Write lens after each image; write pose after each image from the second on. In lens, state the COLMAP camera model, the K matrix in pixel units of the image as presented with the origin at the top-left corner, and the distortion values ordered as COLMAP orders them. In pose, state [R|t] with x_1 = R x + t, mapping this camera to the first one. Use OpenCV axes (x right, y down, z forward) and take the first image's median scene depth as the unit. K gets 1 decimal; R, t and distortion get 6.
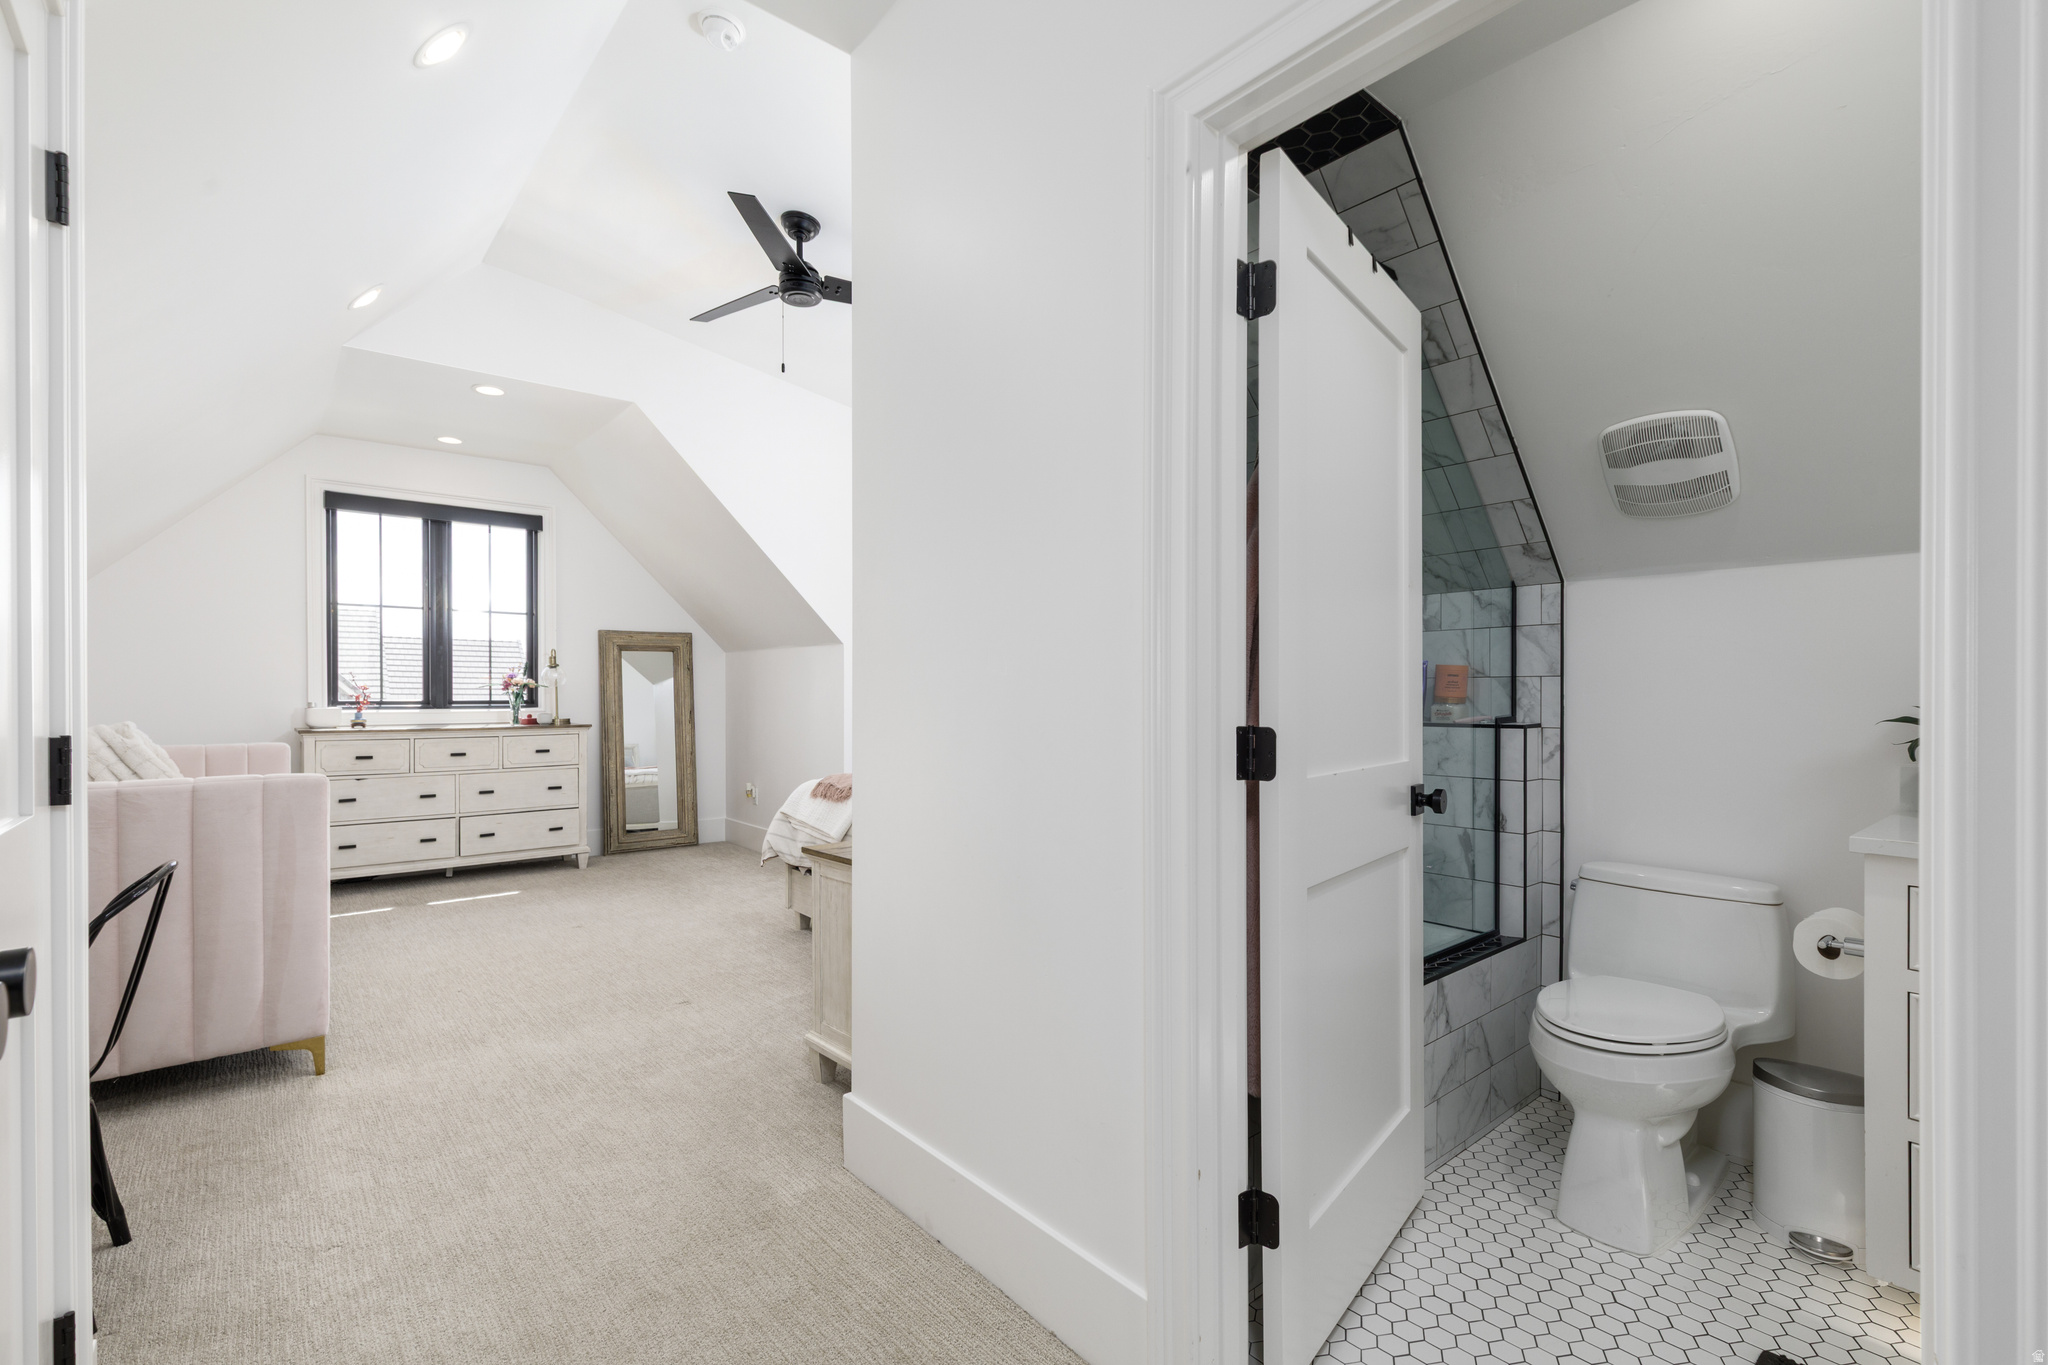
lens RADIAL K [[902.1, 0, 1030.2], [0, 902.1, 690.9], [0, 0, 1]] dist [0.010194, -0.000967]
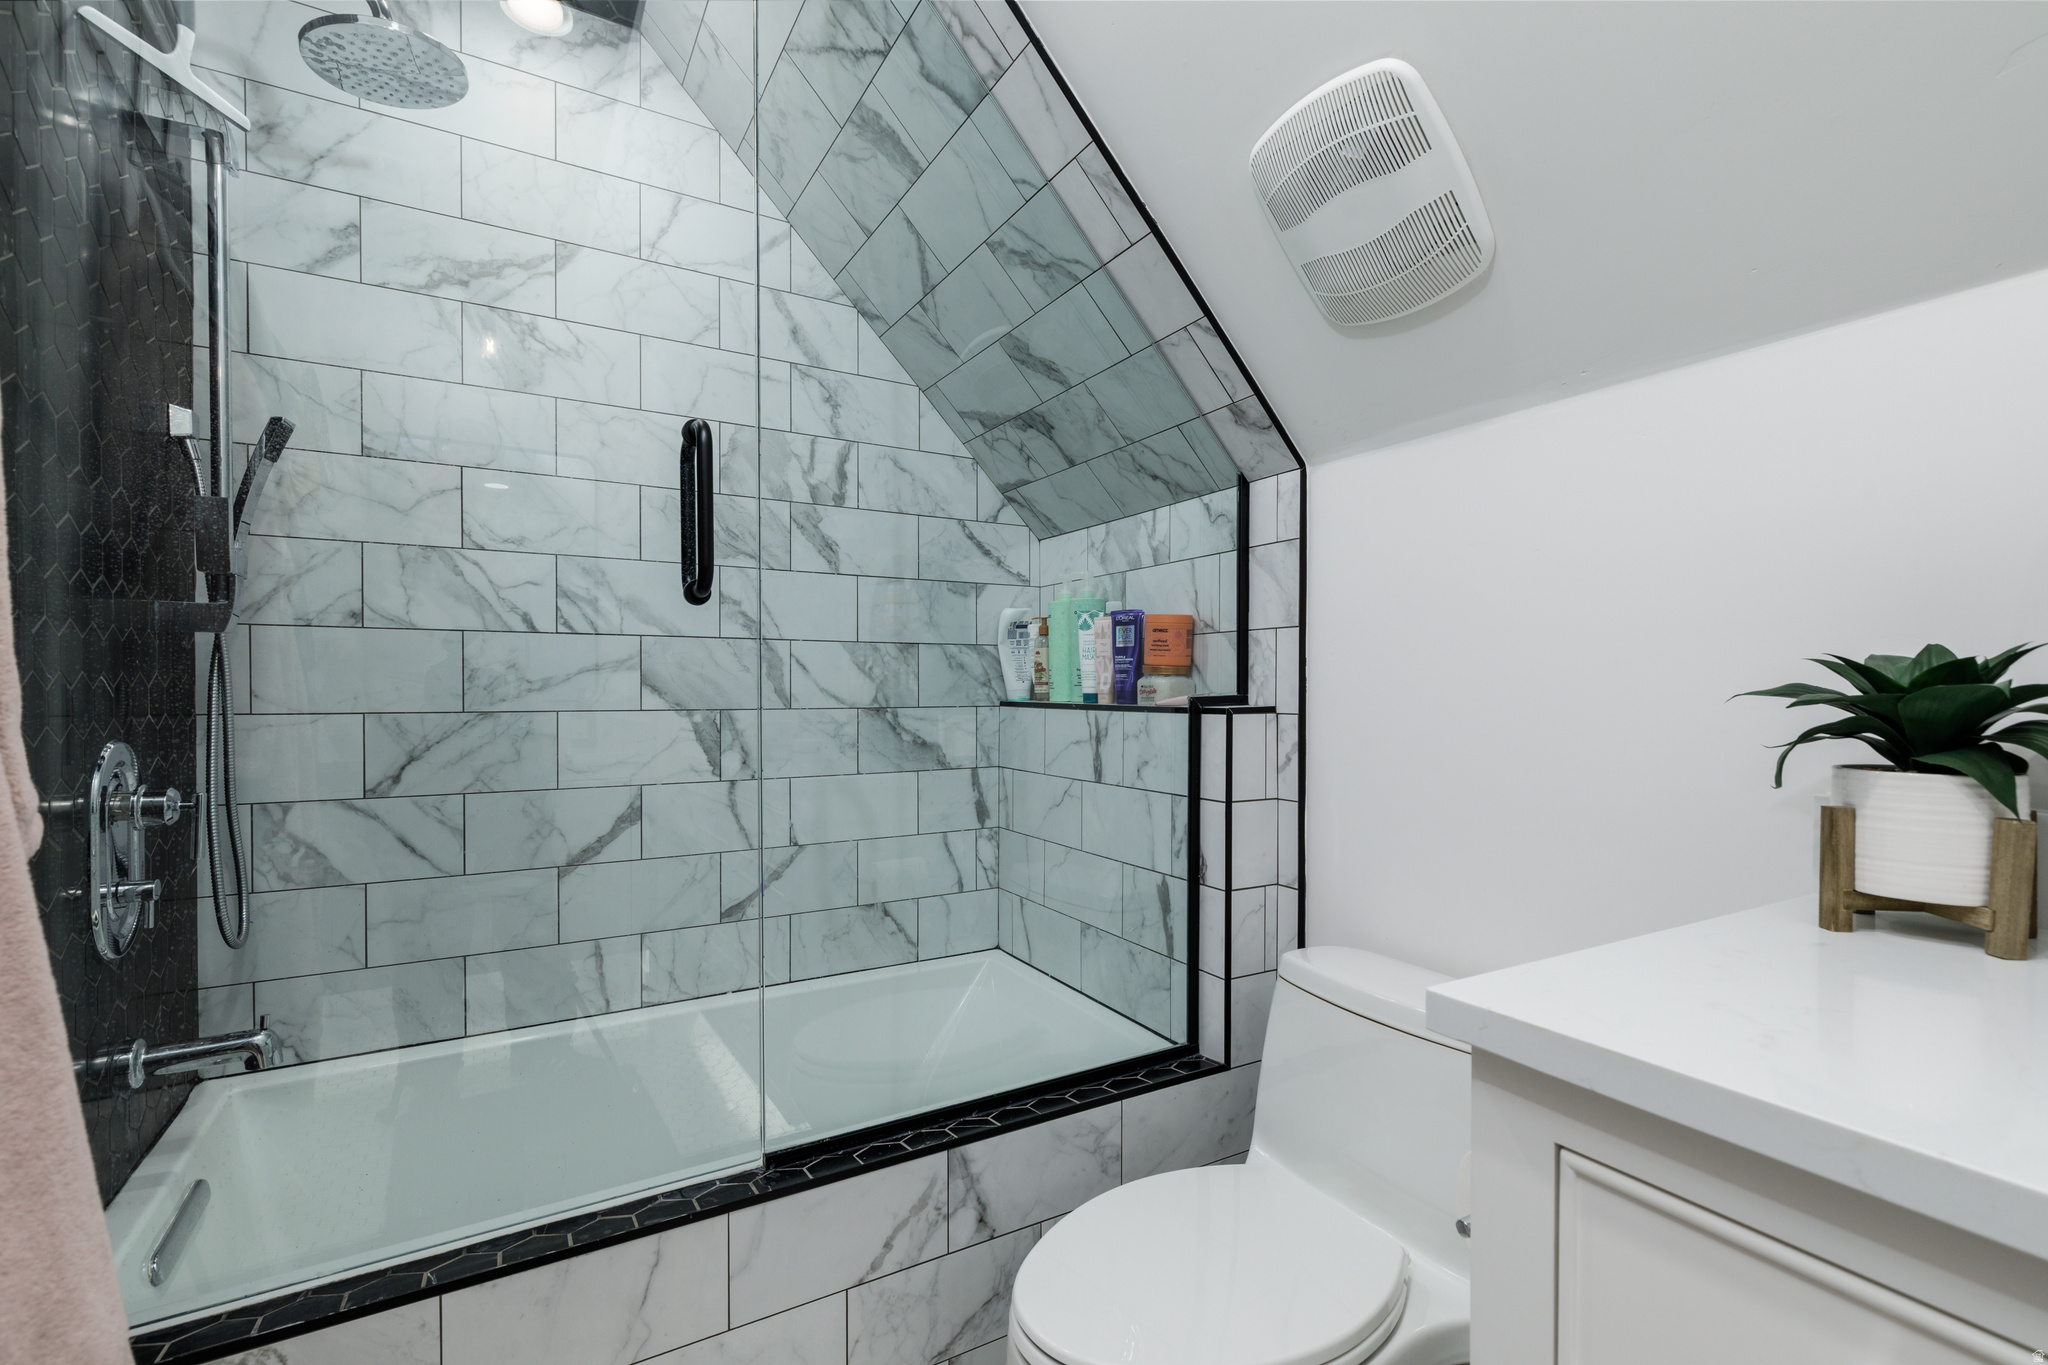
lens RADIAL K [[902.1, 0, 1028.6], [0, 902.1, 694.0], [0, 0, 1]] dist [0.010194, -0.000967]
pose [[0.984565, 0.001896, -0.175007, 0.511605], [-0.000577, 0.999971, 0.007585, 0.023462], [0.175016, -0.007367, 0.984538, 0.383446]]
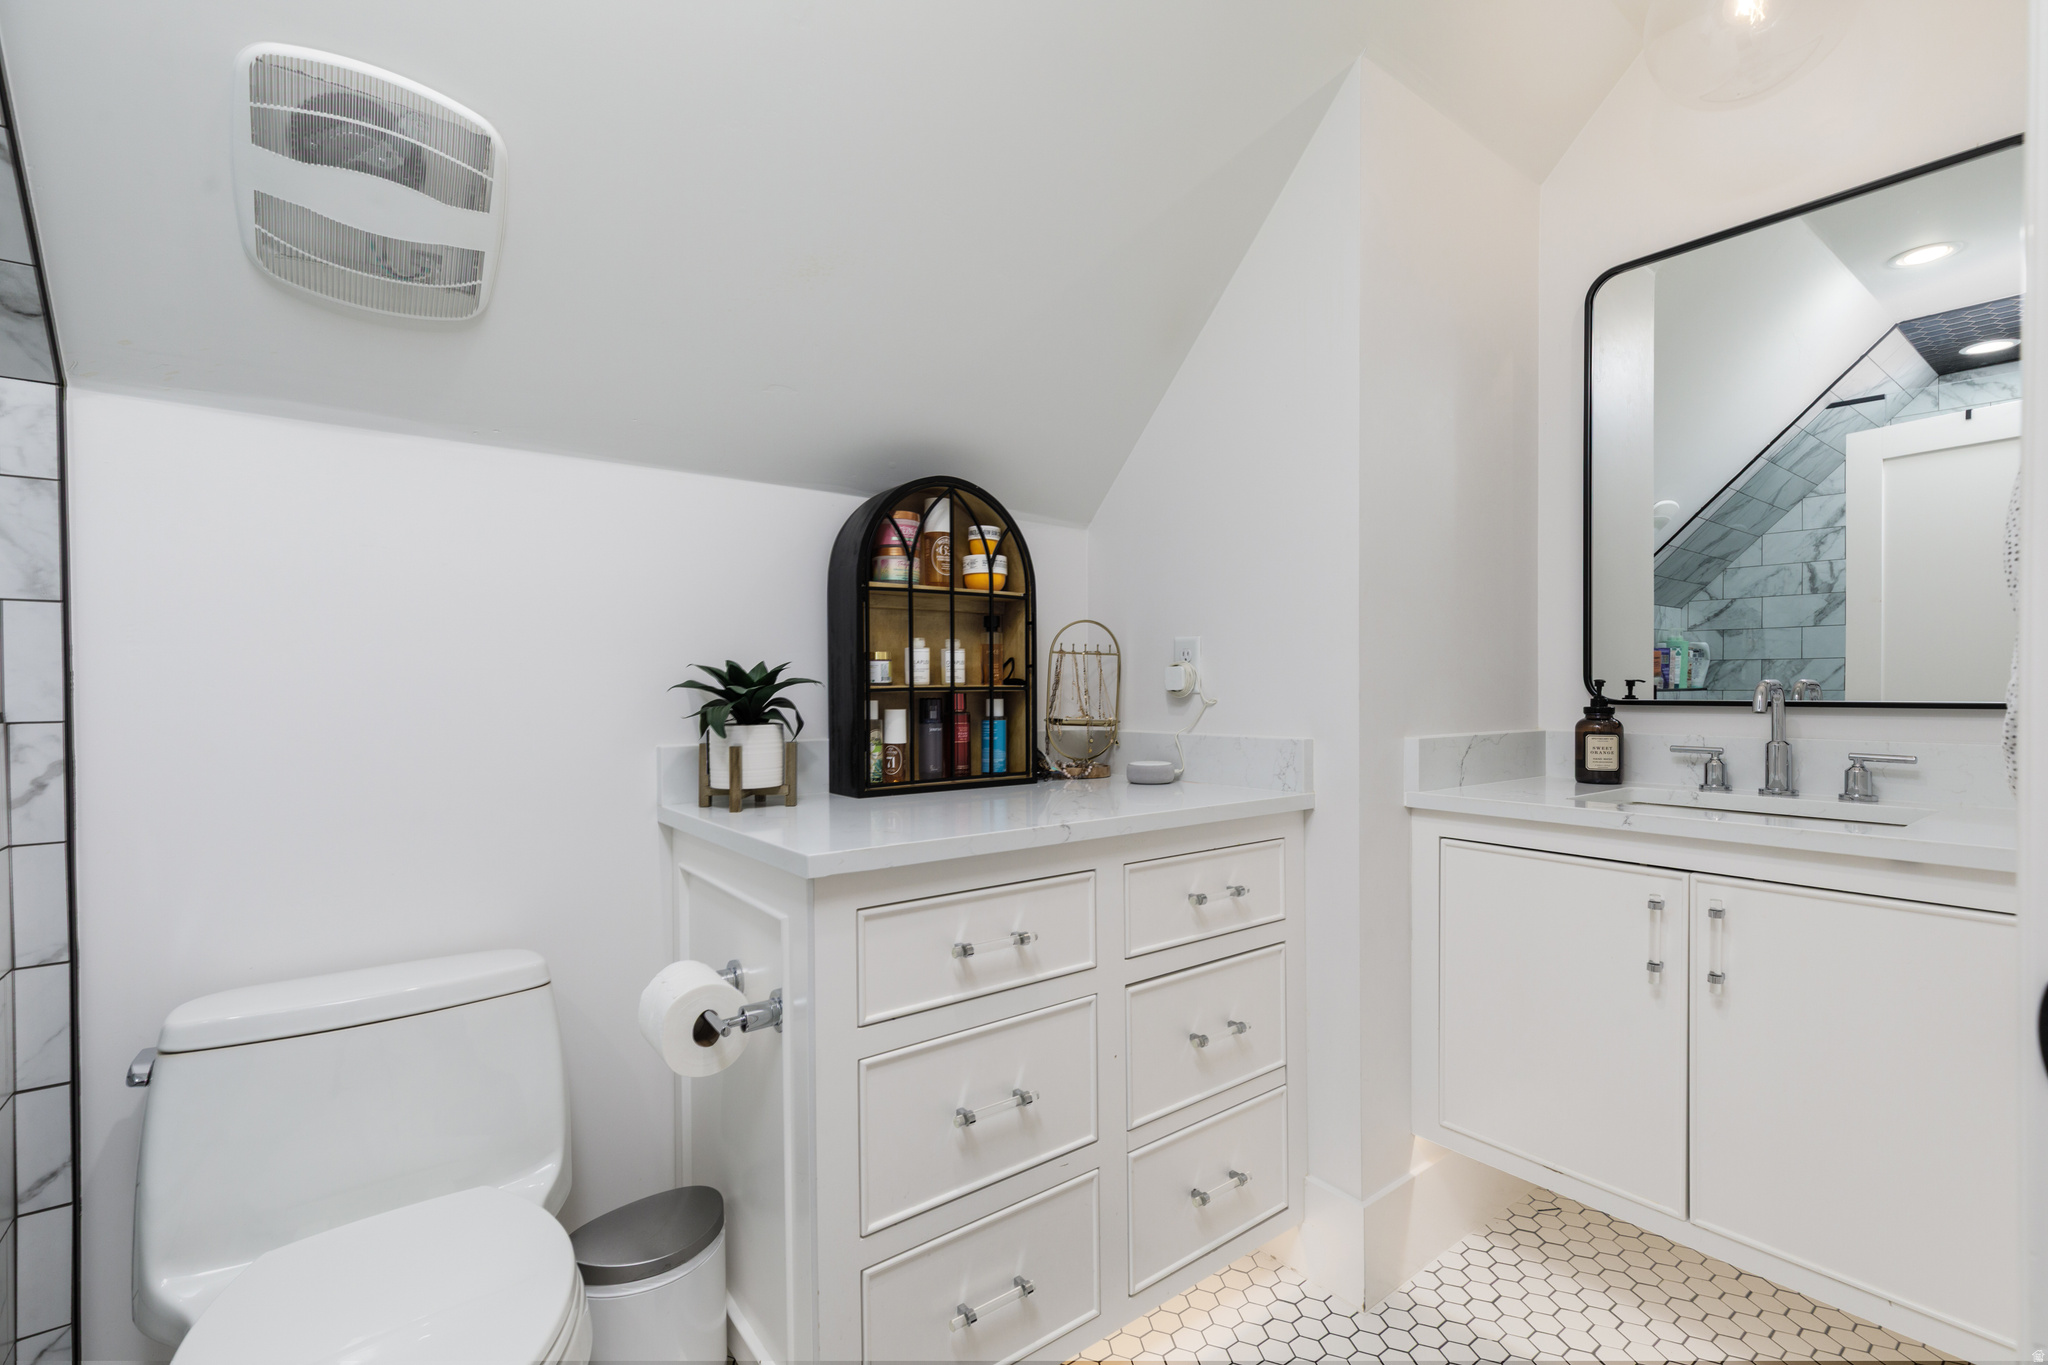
lens RADIAL K [[902.1, 0, 1027.1], [0, 902.1, 696.0], [0, 0, 1]] dist [0.010194, -0.000967]
pose [[0.036909, -0.018457, 0.999148, 0.166157], [0.004004, 0.999824, 0.018322, 0.022358], [-0.999311, 0.003324, 0.036976, 0.520304]]
